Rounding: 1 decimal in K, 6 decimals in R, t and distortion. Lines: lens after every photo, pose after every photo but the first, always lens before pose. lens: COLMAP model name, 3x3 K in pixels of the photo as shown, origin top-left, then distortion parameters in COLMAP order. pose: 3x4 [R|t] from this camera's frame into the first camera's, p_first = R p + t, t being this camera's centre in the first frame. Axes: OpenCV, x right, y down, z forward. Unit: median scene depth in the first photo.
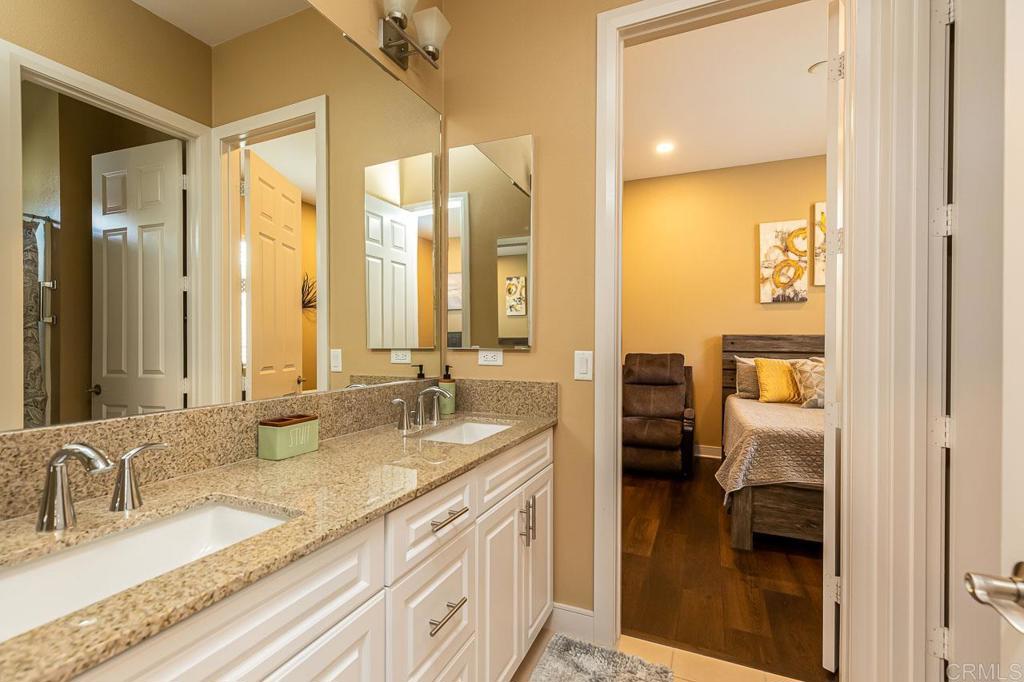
lens RADIAL K [[454.4, 0, 506.2], [0, 454.4, 339.7], [0, 0, 1]] dist [0.002890, -0.000310]
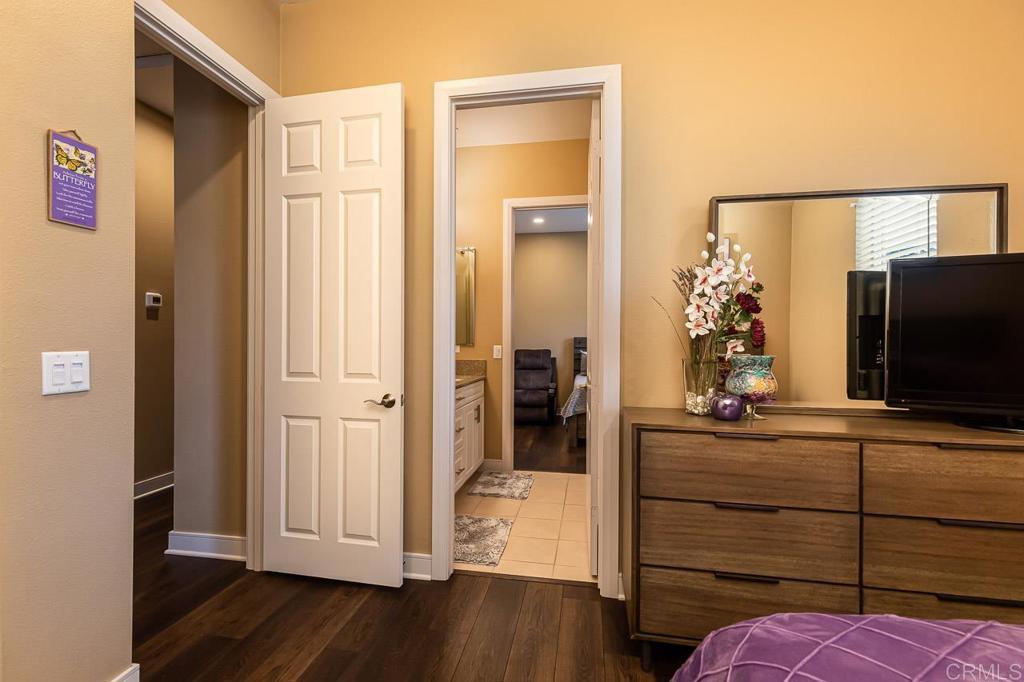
lens RADIAL K [[454.4, 0, 506.2], [0, 454.4, 339.7], [0, 0, 1]] dist [0.002890, -0.000310]
pose [[0.971840, -0.000094, 0.235641, -0.149564], [0.000475, 0.999999, -0.001562, -0.000555], [-0.235641, 0.001630, 0.971839, -0.565410]]
